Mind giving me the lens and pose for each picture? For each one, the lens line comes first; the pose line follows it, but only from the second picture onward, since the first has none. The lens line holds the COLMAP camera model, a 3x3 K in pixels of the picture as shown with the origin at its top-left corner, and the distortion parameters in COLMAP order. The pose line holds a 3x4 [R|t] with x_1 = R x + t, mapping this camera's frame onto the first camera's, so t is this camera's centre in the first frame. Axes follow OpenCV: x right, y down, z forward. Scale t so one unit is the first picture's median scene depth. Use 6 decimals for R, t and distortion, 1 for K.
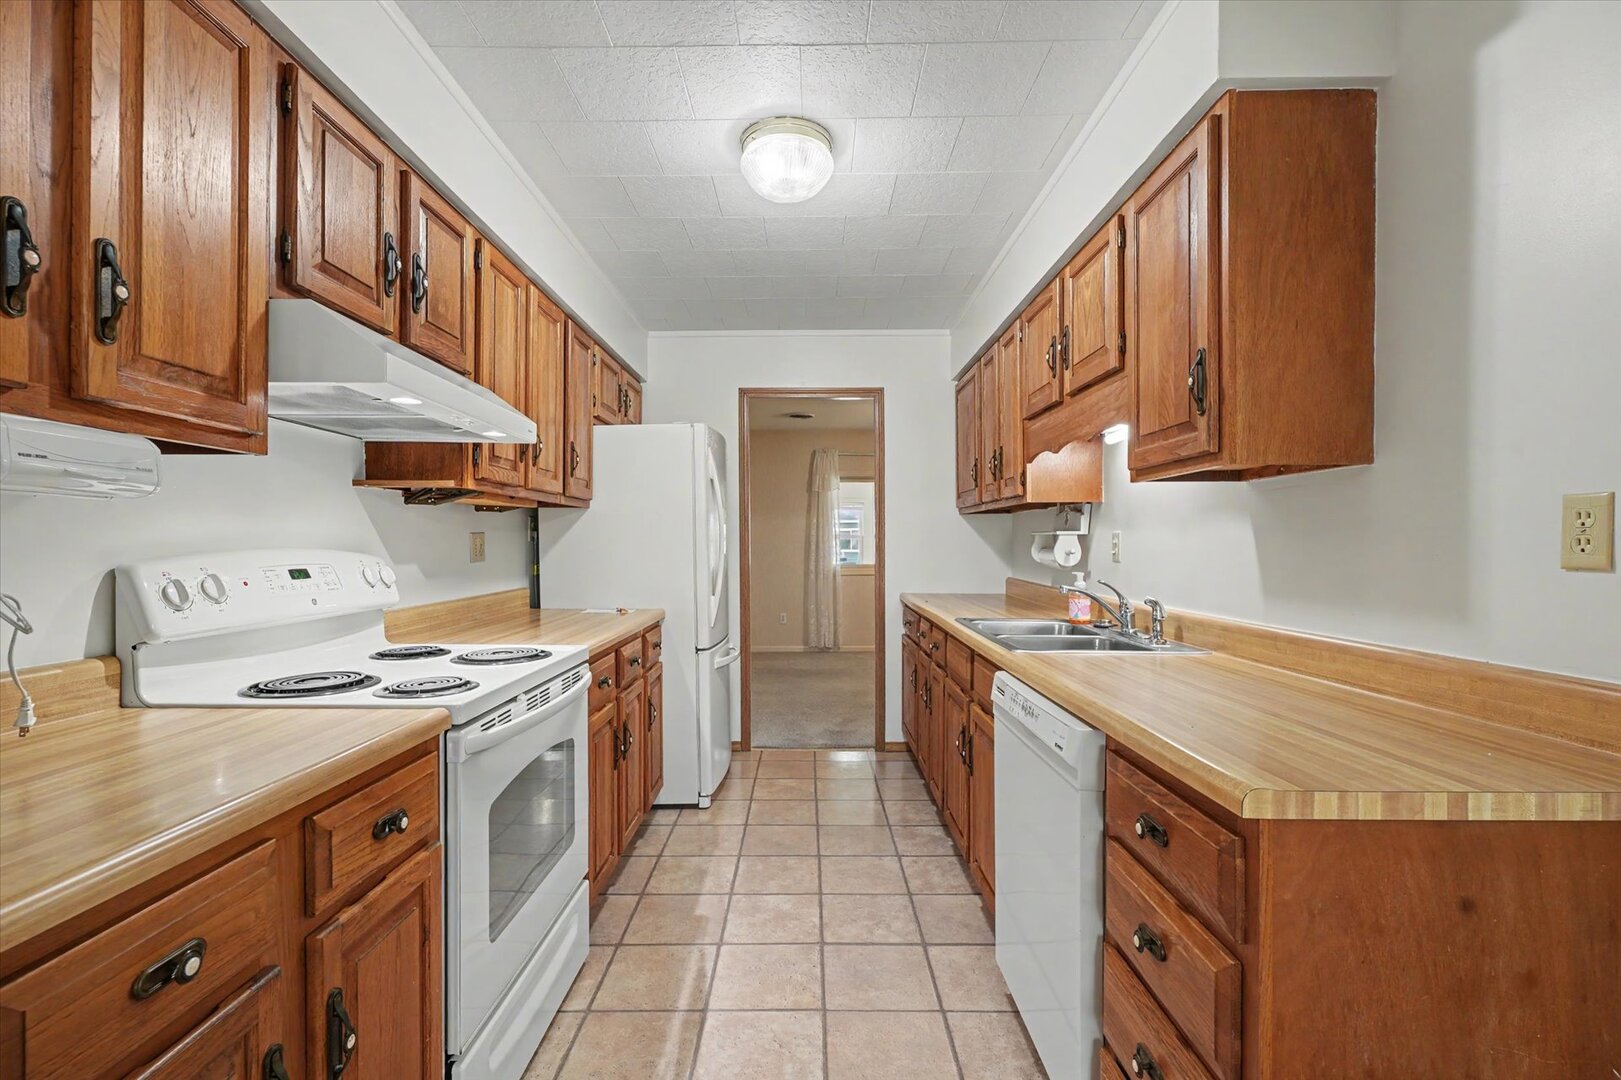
lens RADIAL K [[725.9, 0, 807.0], [0, 725.9, 543.9], [0, 0, 1]] dist [-0.001343, 0.000584]
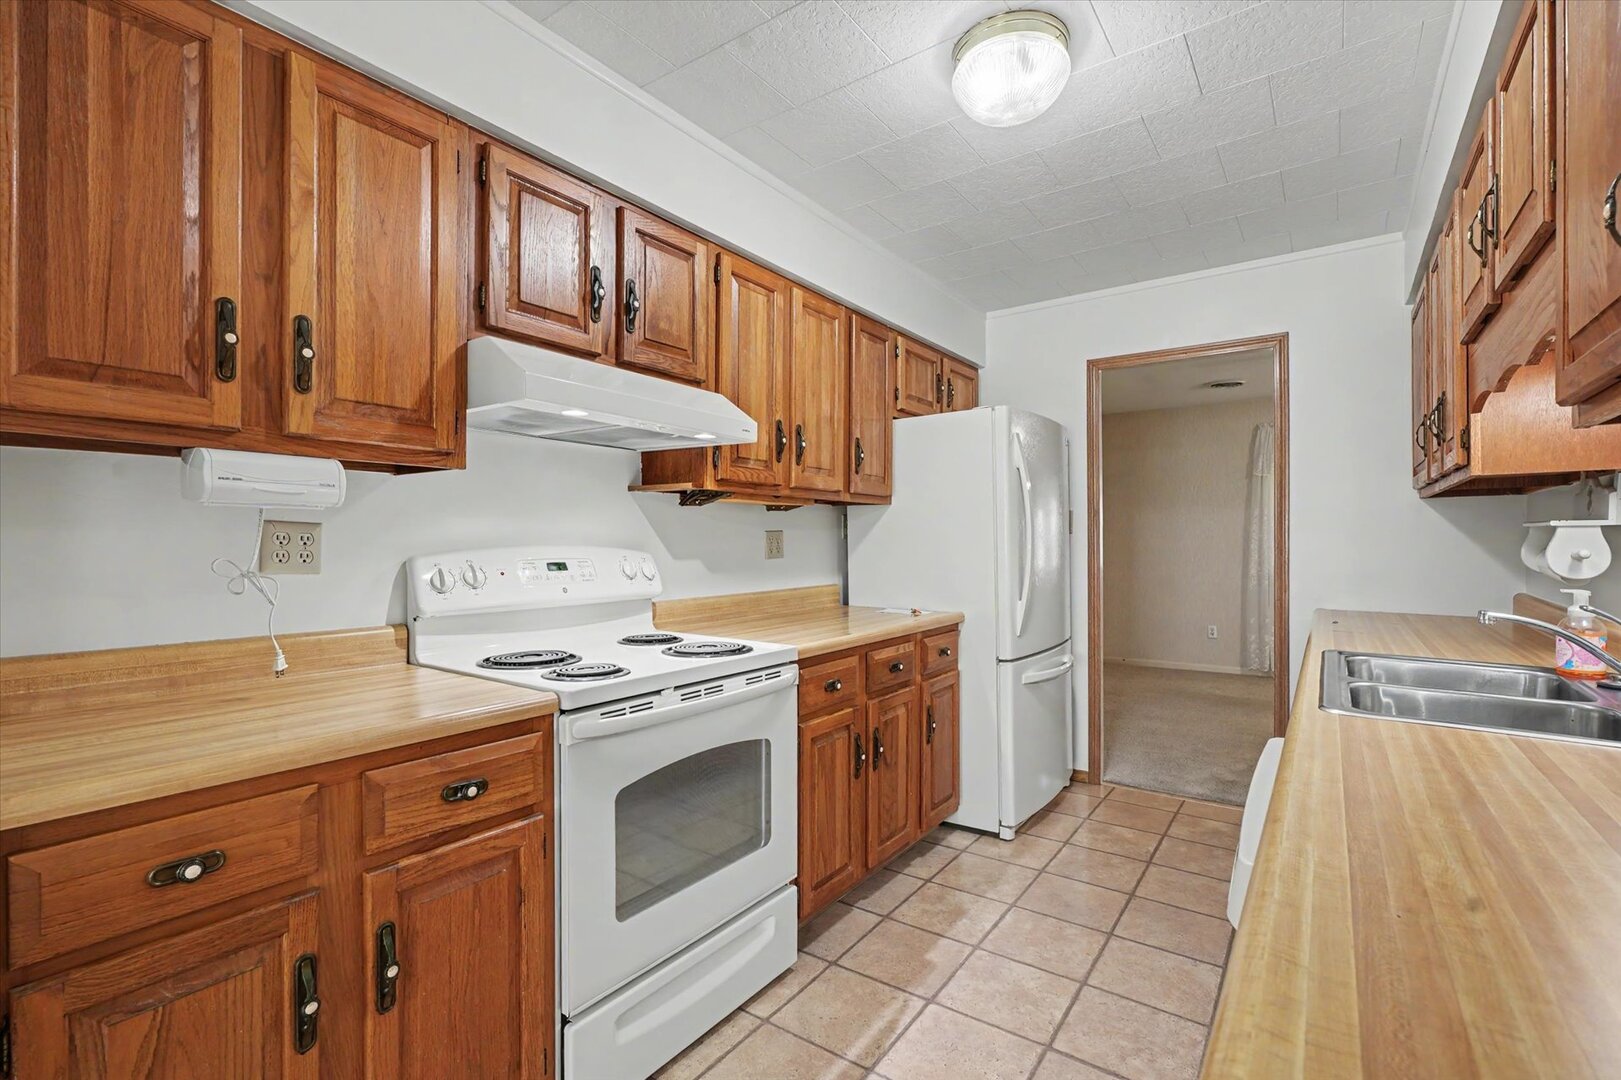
lens RADIAL K [[733.2, 0, 805.8], [0, 733.2, 542.6], [0, 0, 1]] dist [-0.001603, 0.000078]
pose [[0.814572, 0.000938, -0.580062, 0.281425], [0.000079, 0.999999, 0.001729, -0.000168], [0.580062, -0.001454, 0.814571, 0.207610]]
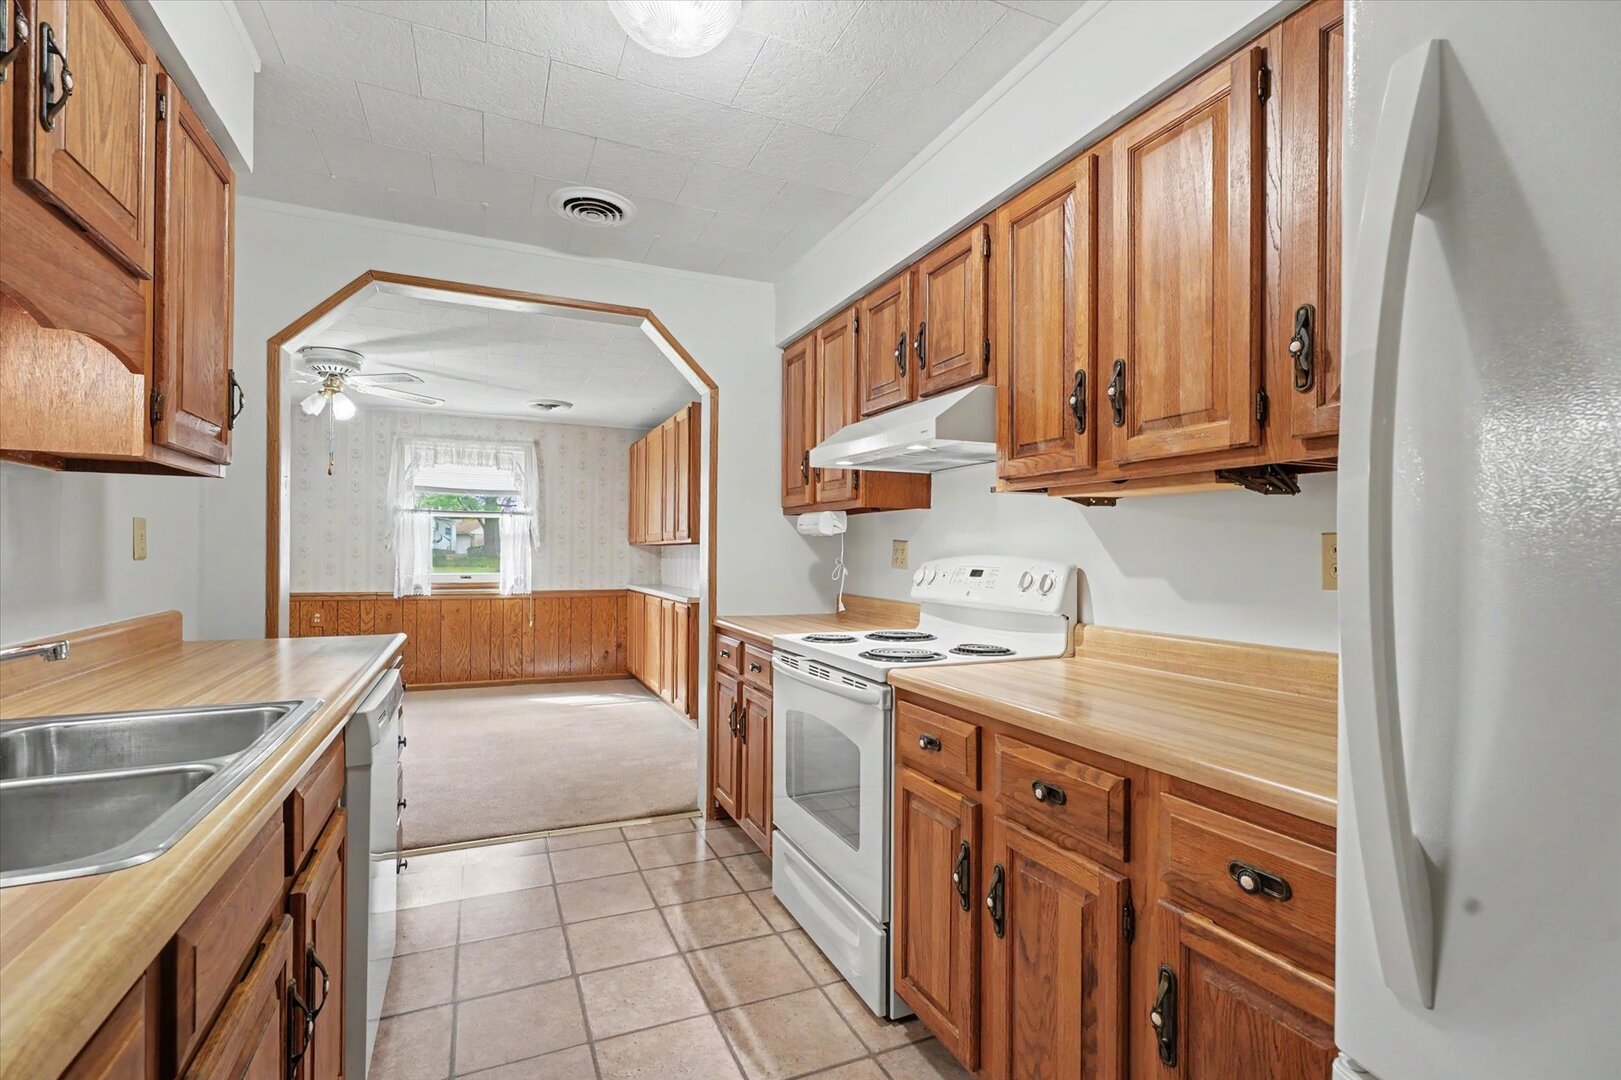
lens RADIAL K [[733.2, 0, 805.8], [0, 733.2, 542.6], [0, 0, 1]] dist [-0.001603, 0.000078]
pose [[-0.913097, -0.009360, -0.407634, 0.146648], [-0.005613, 0.999930, -0.010388, -0.000392], [0.407703, -0.007197, -0.913086, 1.792156]]
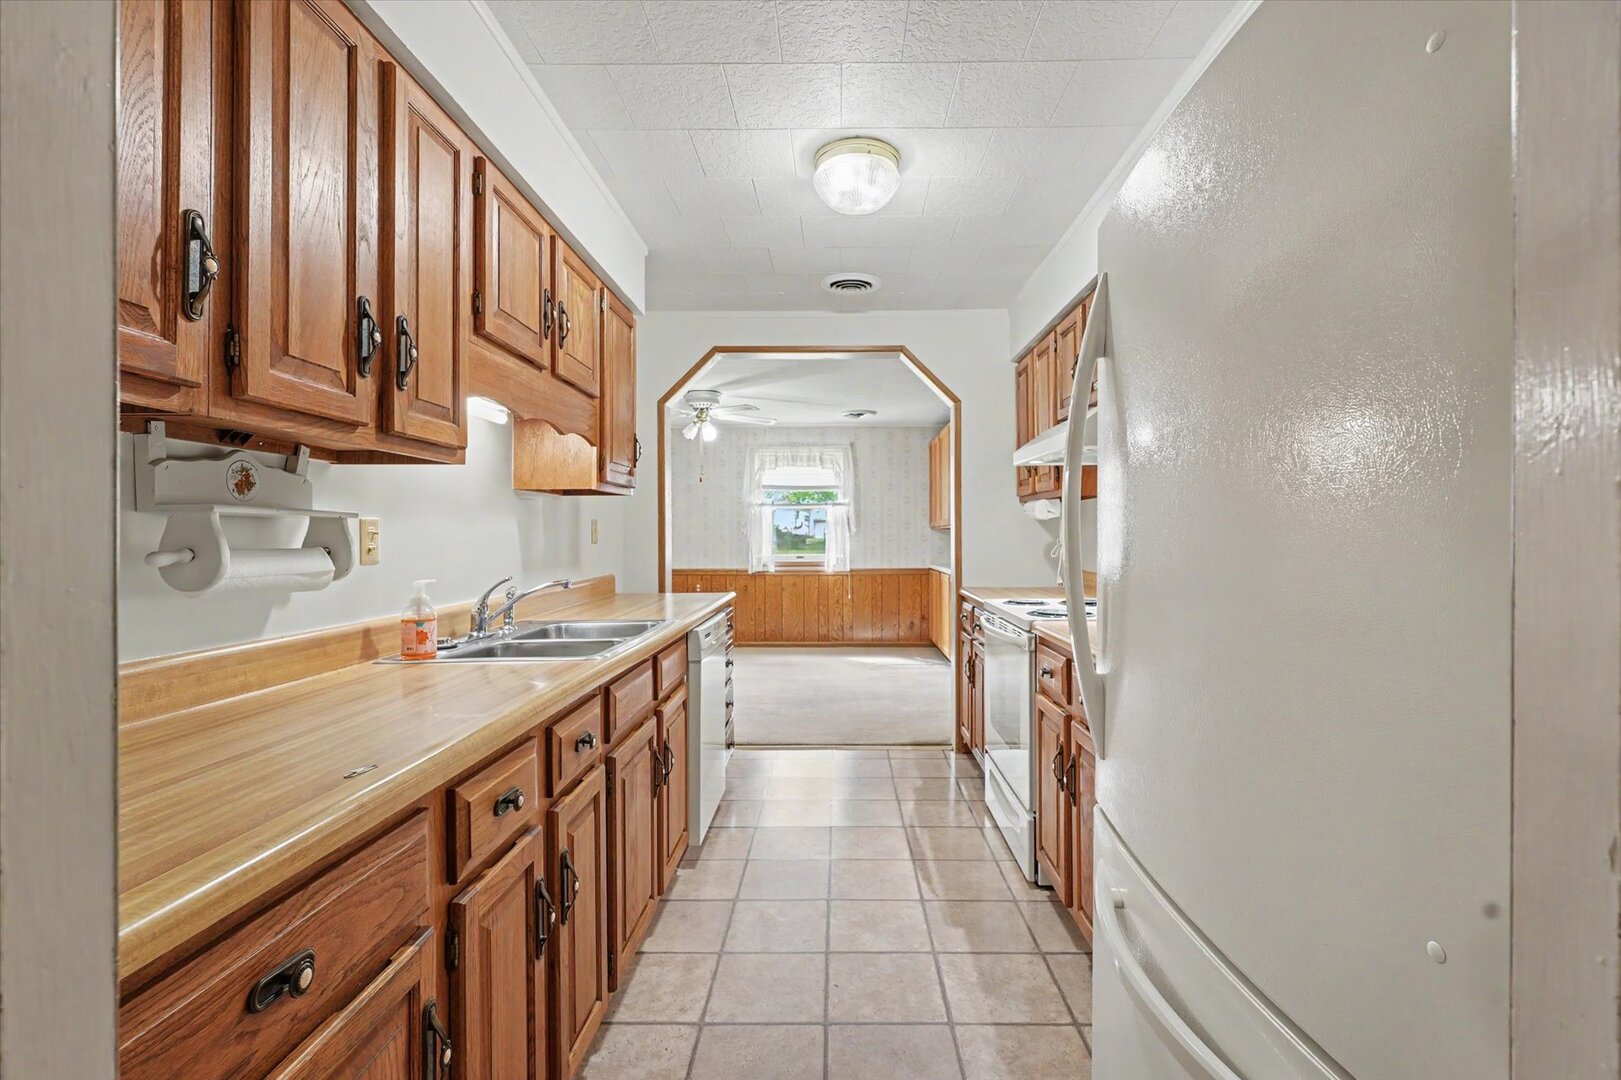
lens RADIAL K [[741.5, 0, 835.1], [0, 741.5, 511.9], [0, 0, 1]] dist [0.000639, 0.000240]
pose [[-0.999975, 0.006759, 0.001906, 0.005328], [0.006700, 0.999554, -0.029106, -0.000692], [-0.002101, -0.029092, -0.999575, 2.237067]]
